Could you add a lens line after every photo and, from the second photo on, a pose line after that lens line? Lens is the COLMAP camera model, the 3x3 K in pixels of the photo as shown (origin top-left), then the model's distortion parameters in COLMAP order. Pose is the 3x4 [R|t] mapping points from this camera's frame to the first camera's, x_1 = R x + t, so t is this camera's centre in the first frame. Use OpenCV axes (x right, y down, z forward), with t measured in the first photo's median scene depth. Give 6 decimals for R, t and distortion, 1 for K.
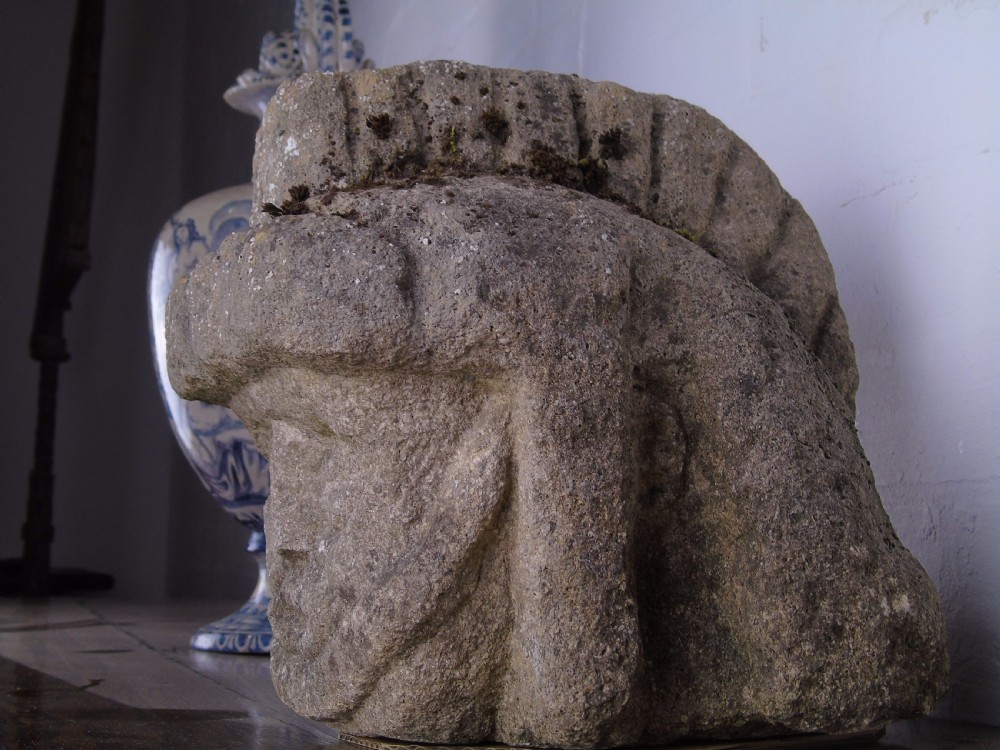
lens RADIAL K [[1663.2, 0, 500.0], [0, 1663.2, 375.0], [0, 0, 1]] dist [-0.108907, 0.190848]
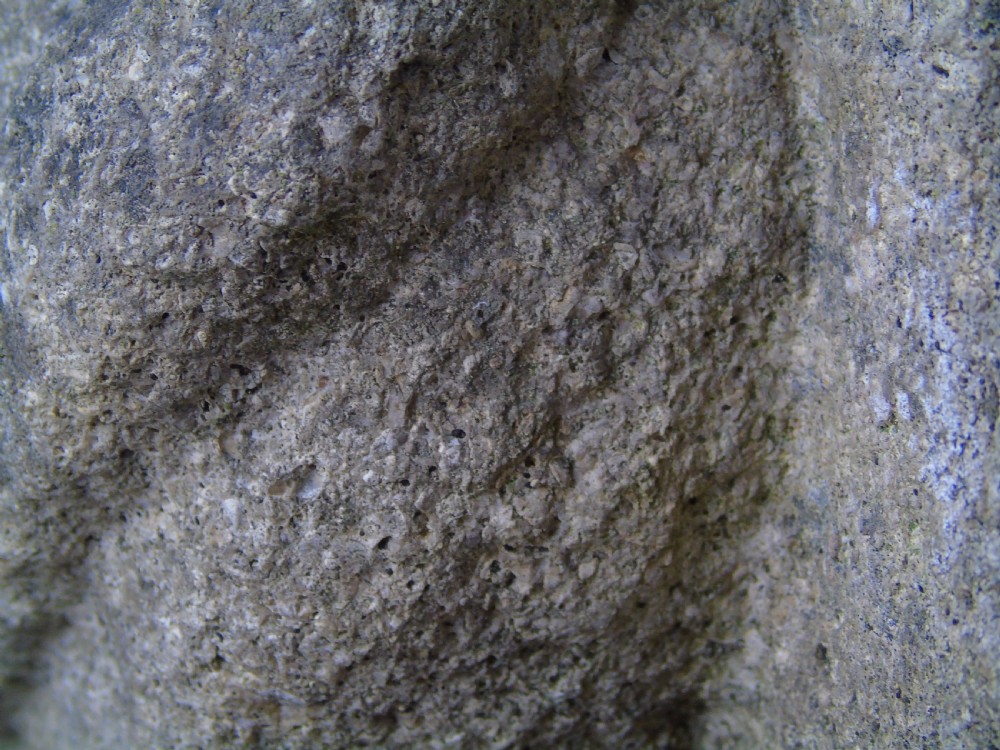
lens RADIAL K [[3200.5, 0, 500.0], [0, 3200.5, 375.0], [0, 0, 1]] dist [-0.416482, 0.613521]
pose [[0.999257, 0.009039, -0.037456, -0.012687], [-0.004857, 0.993890, 0.110270, 0.125258], [0.038224, -0.110006, 0.993196, 0.647690]]
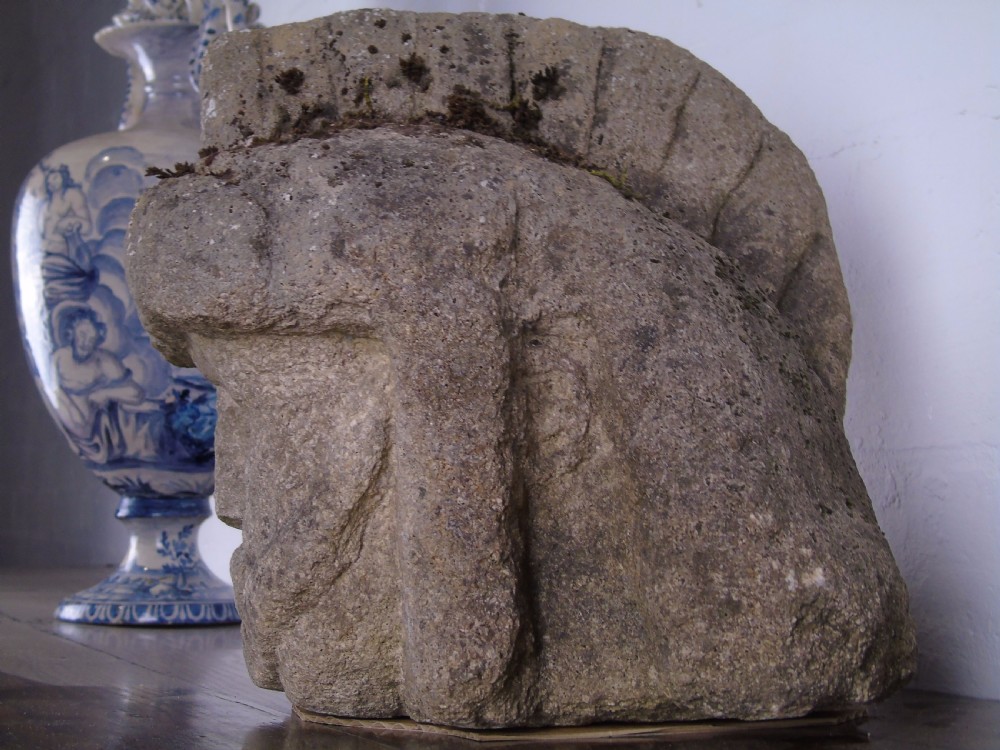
lens RADIAL K [[1663.2, 0, 500.0], [0, 1663.2, 375.0], [0, 0, 1]] dist [-0.108907, 0.190848]
pose [[0.968481, -0.021886, -0.248126, 0.305079], [0.027327, 0.999455, 0.018502, 0.007880], [0.247586, -0.024699, 0.968551, 0.093444]]
